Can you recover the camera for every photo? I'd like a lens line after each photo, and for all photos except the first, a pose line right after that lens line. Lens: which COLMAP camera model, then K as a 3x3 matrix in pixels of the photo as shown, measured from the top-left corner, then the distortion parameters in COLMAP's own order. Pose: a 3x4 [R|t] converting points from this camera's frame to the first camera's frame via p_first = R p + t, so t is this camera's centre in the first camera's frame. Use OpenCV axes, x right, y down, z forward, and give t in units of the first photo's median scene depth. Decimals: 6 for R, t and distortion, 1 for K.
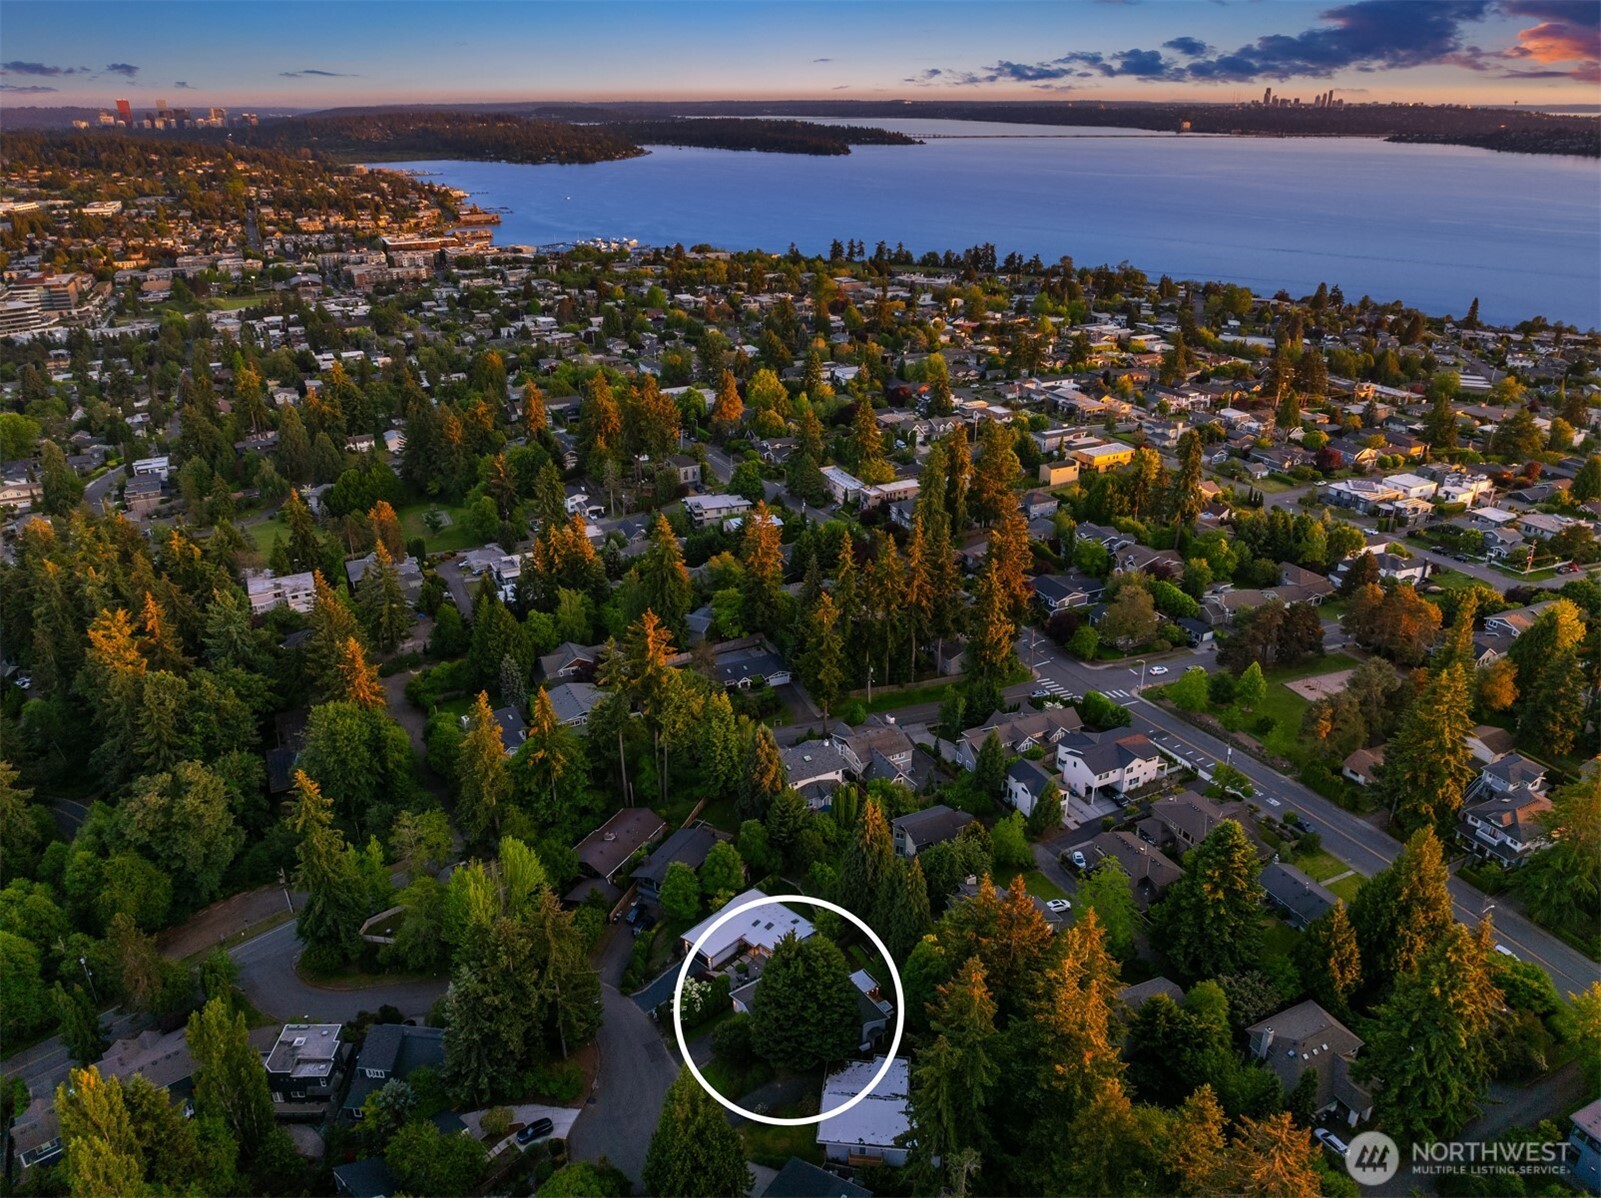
lens RADIAL K [[1127.6, 0, 793.2], [0, 1127.6, 584.2], [0, 0, 1]] dist [-0.039990, 0.012374]
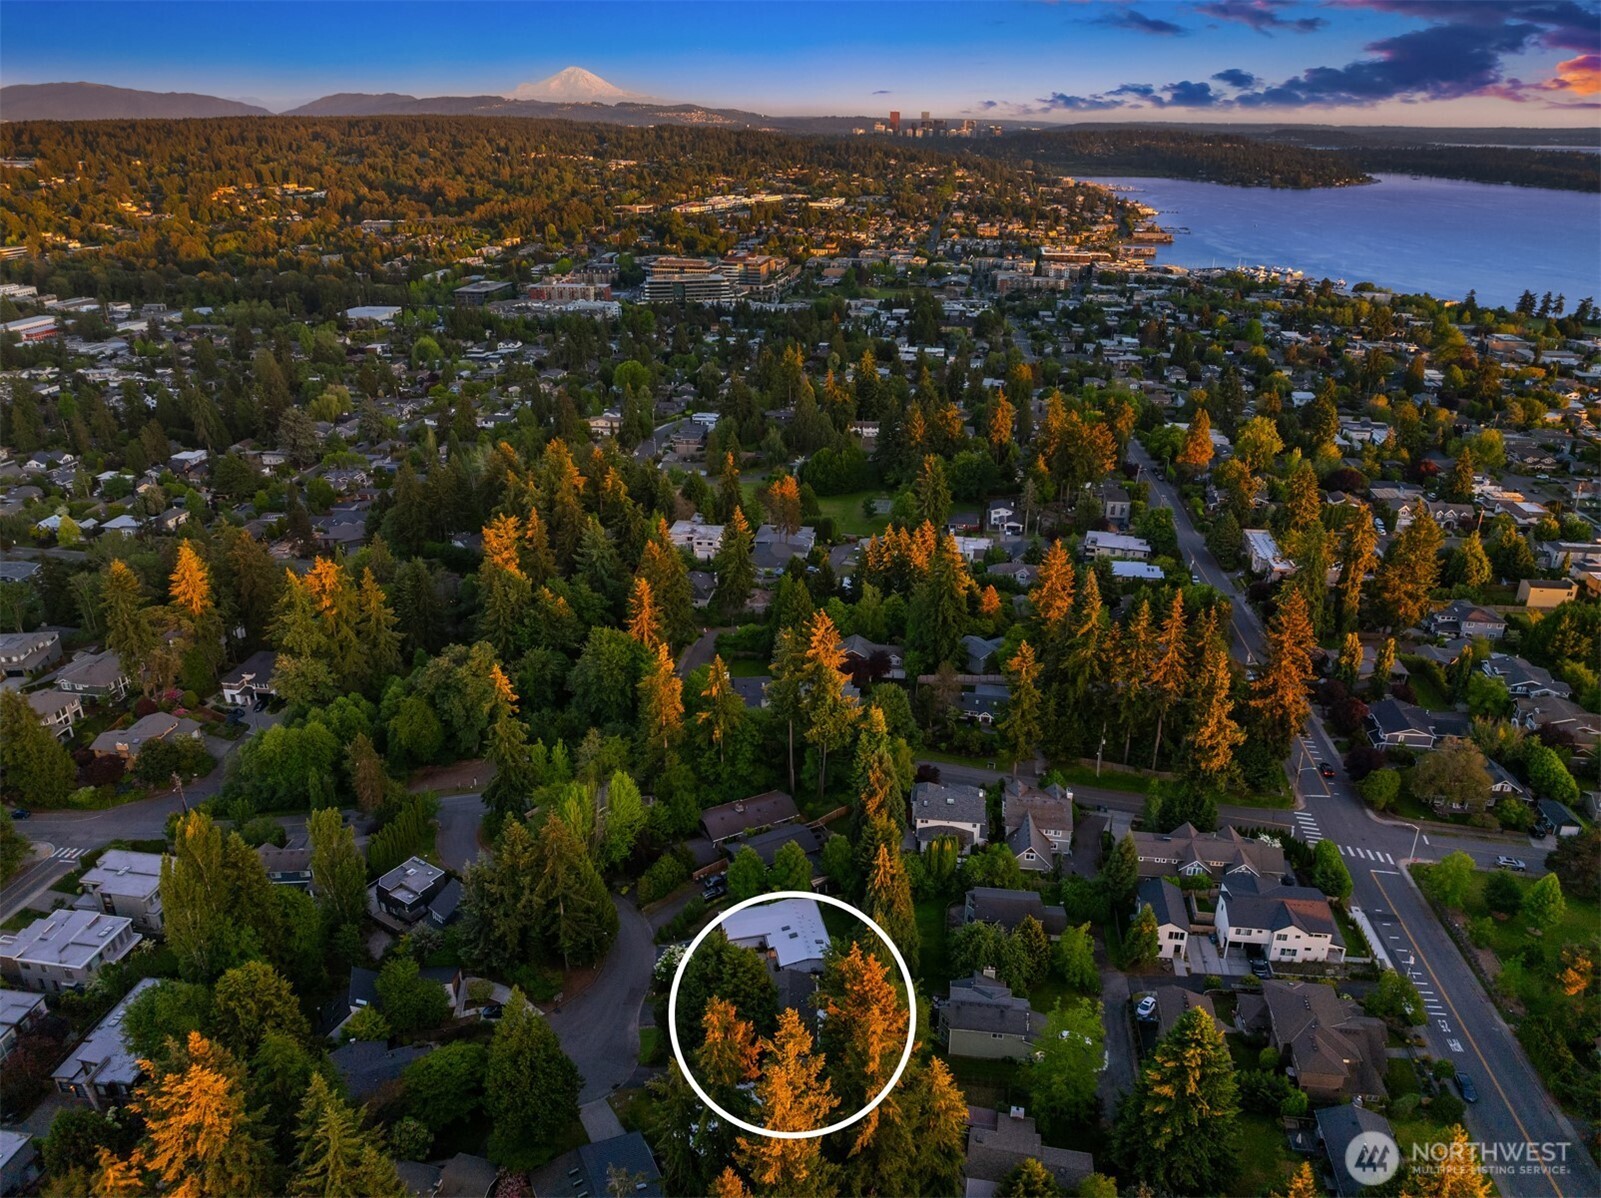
lens RADIAL K [[1127.6, 0, 794.3], [0, 1127.6, 556.0], [0, 0, 1]] dist [-0.039990, 0.012374]
pose [[0.830956, 0.209694, -0.515306, 0.165834], [-0.228188, 0.973213, 0.028065, -0.021695], [0.507387, 0.094266, 0.856547, 0.040969]]
